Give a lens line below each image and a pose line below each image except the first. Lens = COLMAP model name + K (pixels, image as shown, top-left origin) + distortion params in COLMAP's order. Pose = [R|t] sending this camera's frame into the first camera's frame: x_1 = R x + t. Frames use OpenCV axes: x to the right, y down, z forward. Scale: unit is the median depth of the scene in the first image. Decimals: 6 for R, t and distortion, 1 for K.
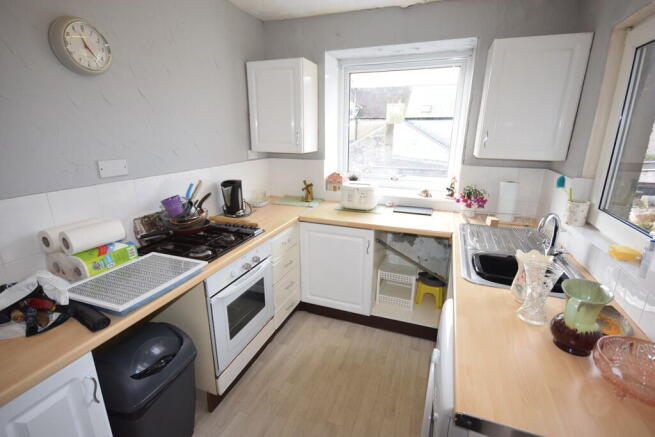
lens RADIAL K [[310.4, 0, 327.1], [0, 310.4, 219.1], [0, 0, 1]] dist [0.004589, 0.000926]
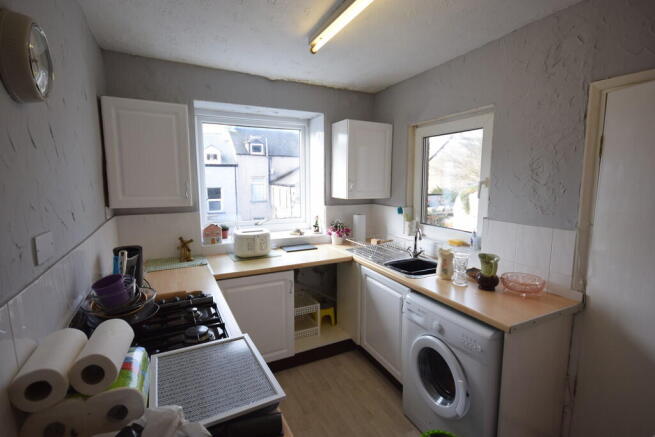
lens RADIAL K [[323.4, 0, 331.0], [0, 323.4, 216.4], [0, 0, 1]] dist [-0.000171, -0.000031]
pose [[0.657569, -0.093763, 0.747537, -0.535105], [0.207944, 0.976270, -0.060465, -0.046106], [-0.724128, 0.195205, 0.661463, 0.115446]]
